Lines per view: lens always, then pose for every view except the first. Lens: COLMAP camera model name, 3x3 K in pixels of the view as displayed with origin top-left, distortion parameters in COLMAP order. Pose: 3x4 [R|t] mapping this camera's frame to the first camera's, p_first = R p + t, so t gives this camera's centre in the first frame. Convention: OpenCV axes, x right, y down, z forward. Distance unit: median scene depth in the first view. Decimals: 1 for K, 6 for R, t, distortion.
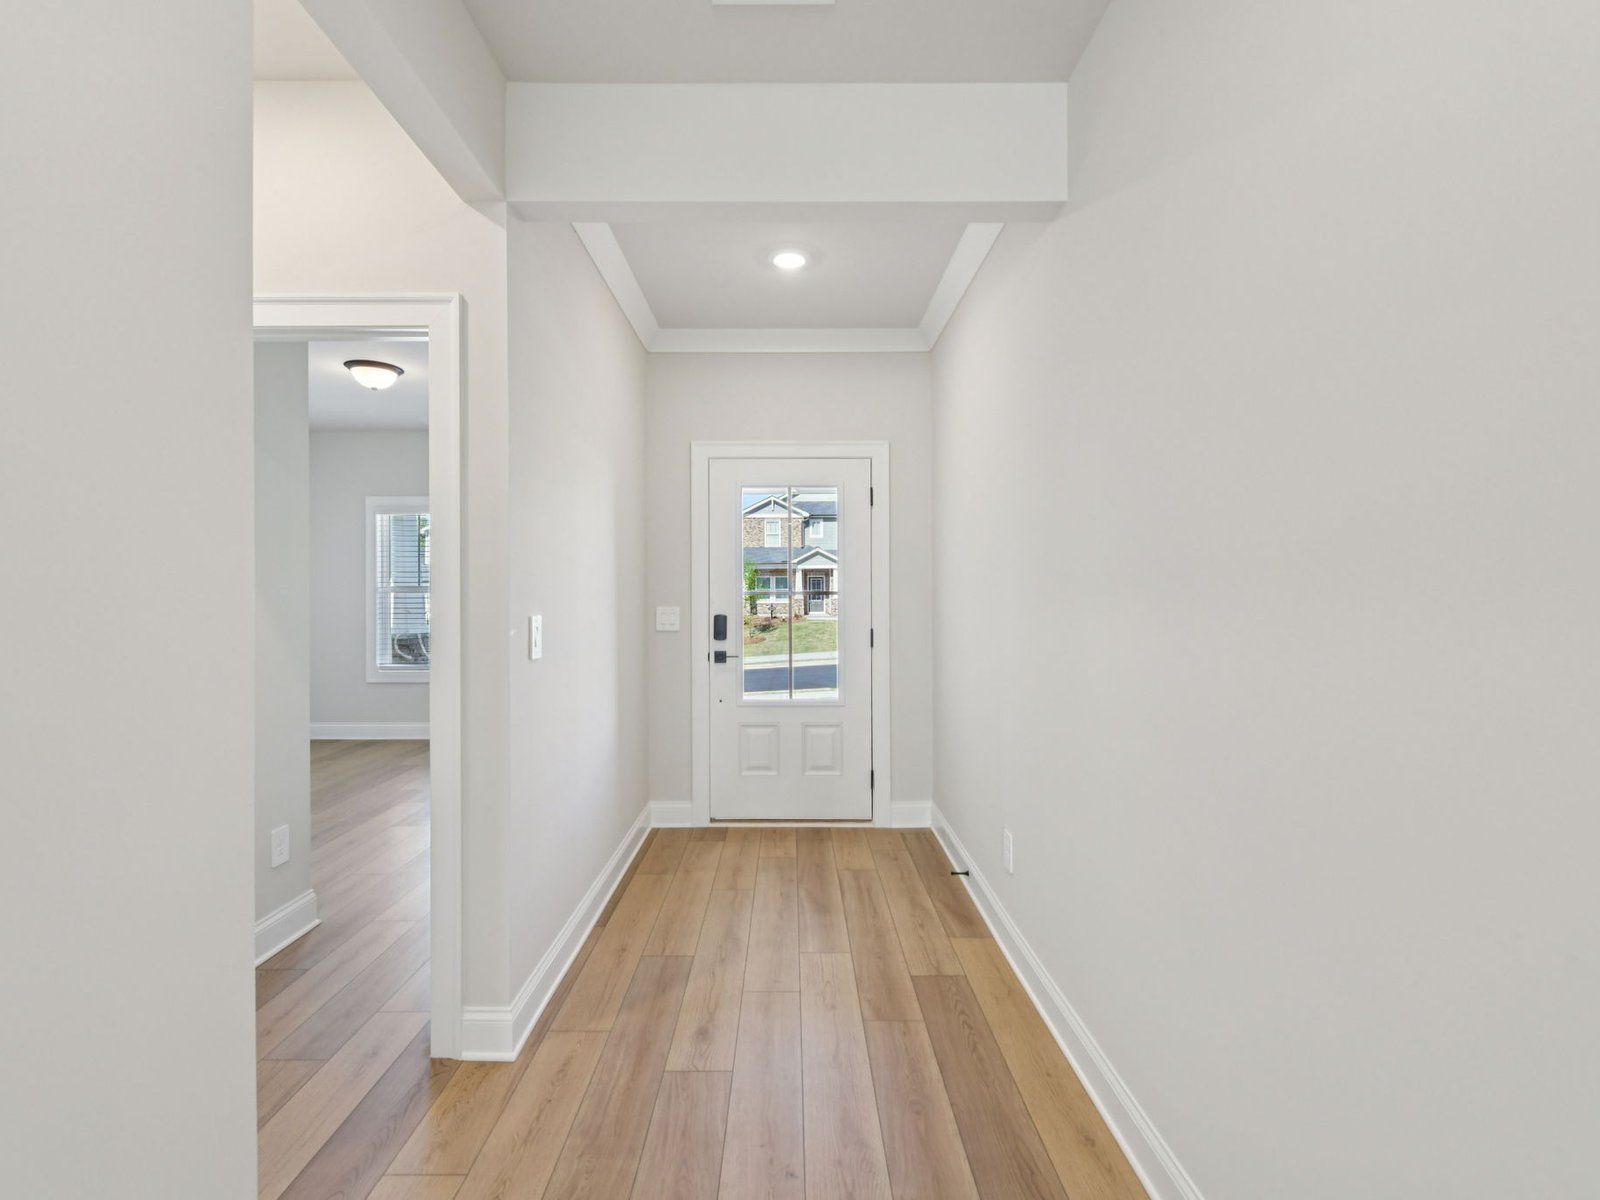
lens RADIAL K [[721.8, 0, 797.9], [0, 721.8, 591.9], [0, 0, 1]] dist [-0.000804, -0.001024]
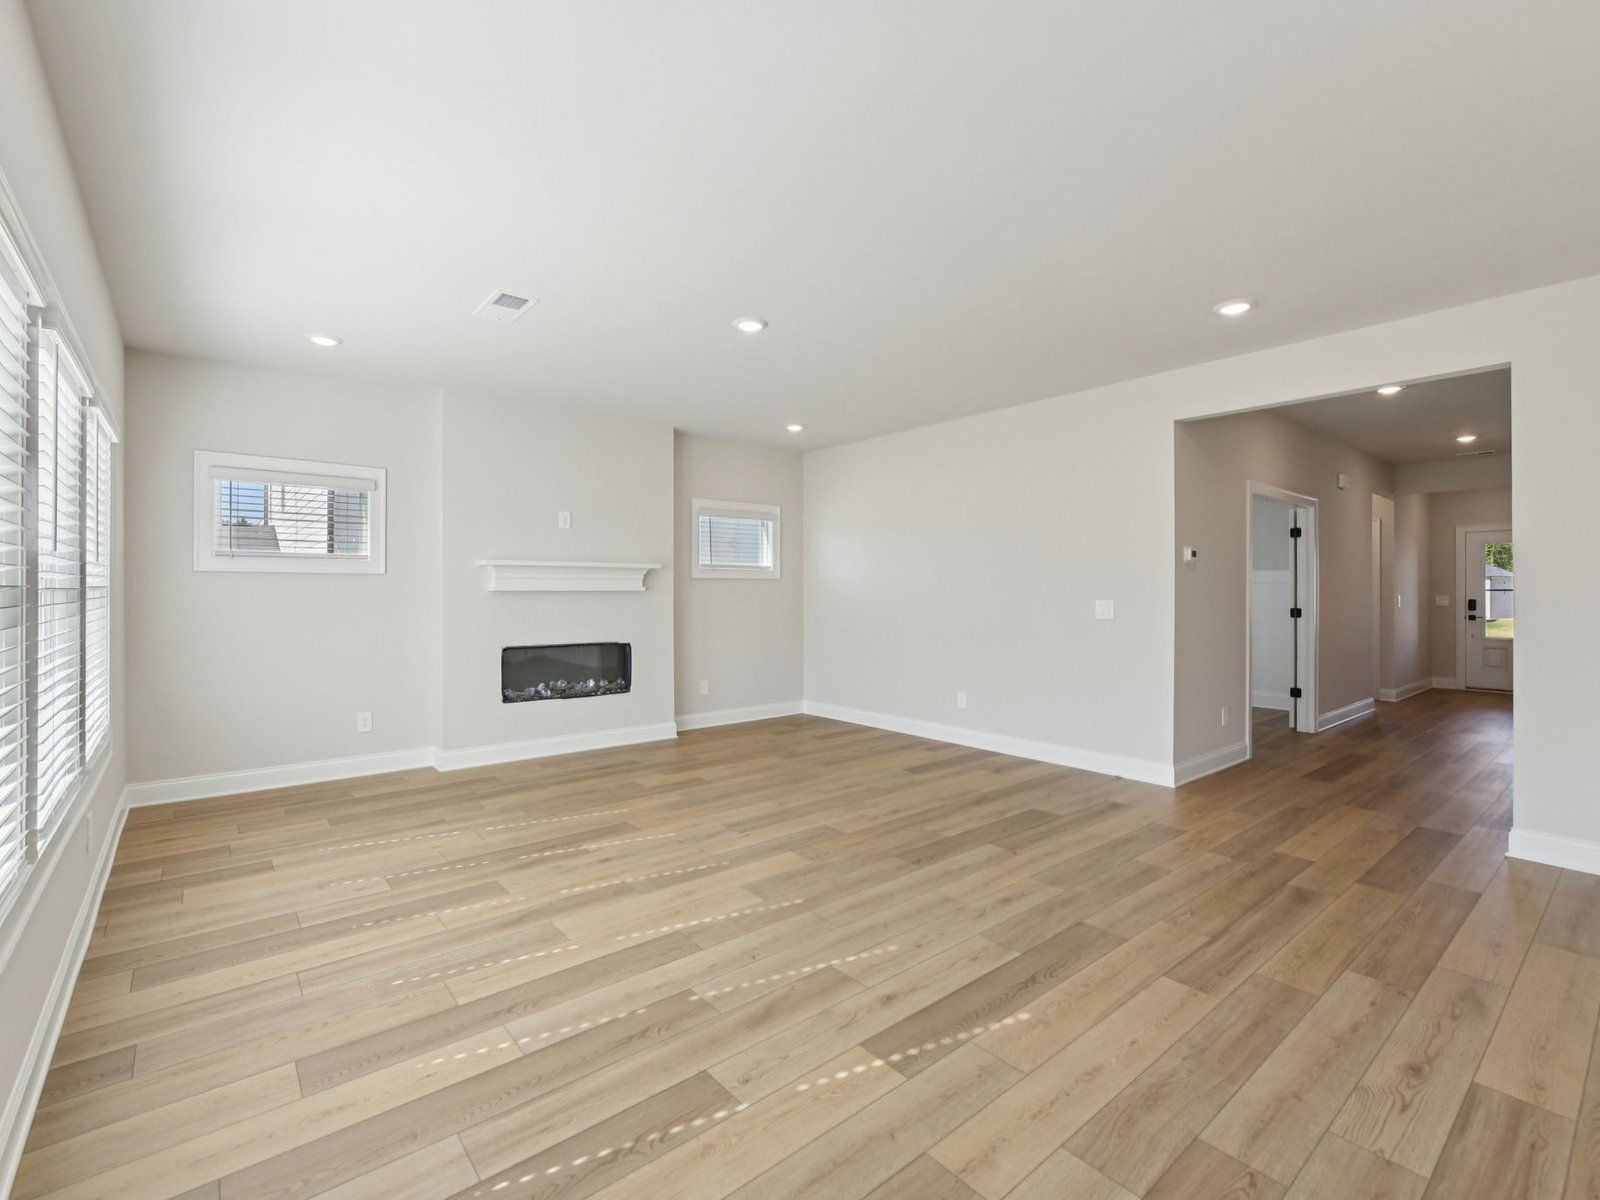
lens RADIAL K [[721.8, 0, 783.9], [0, 721.8, 591.2], [0, 0, 1]] dist [-0.000804, -0.001024]
pose [[0.619056, 0.001309, -0.785346, 0.342711], [-0.002461, 0.999997, -0.000273, 0.011397], [0.785343, 0.002102, 0.619057, -2.172830]]
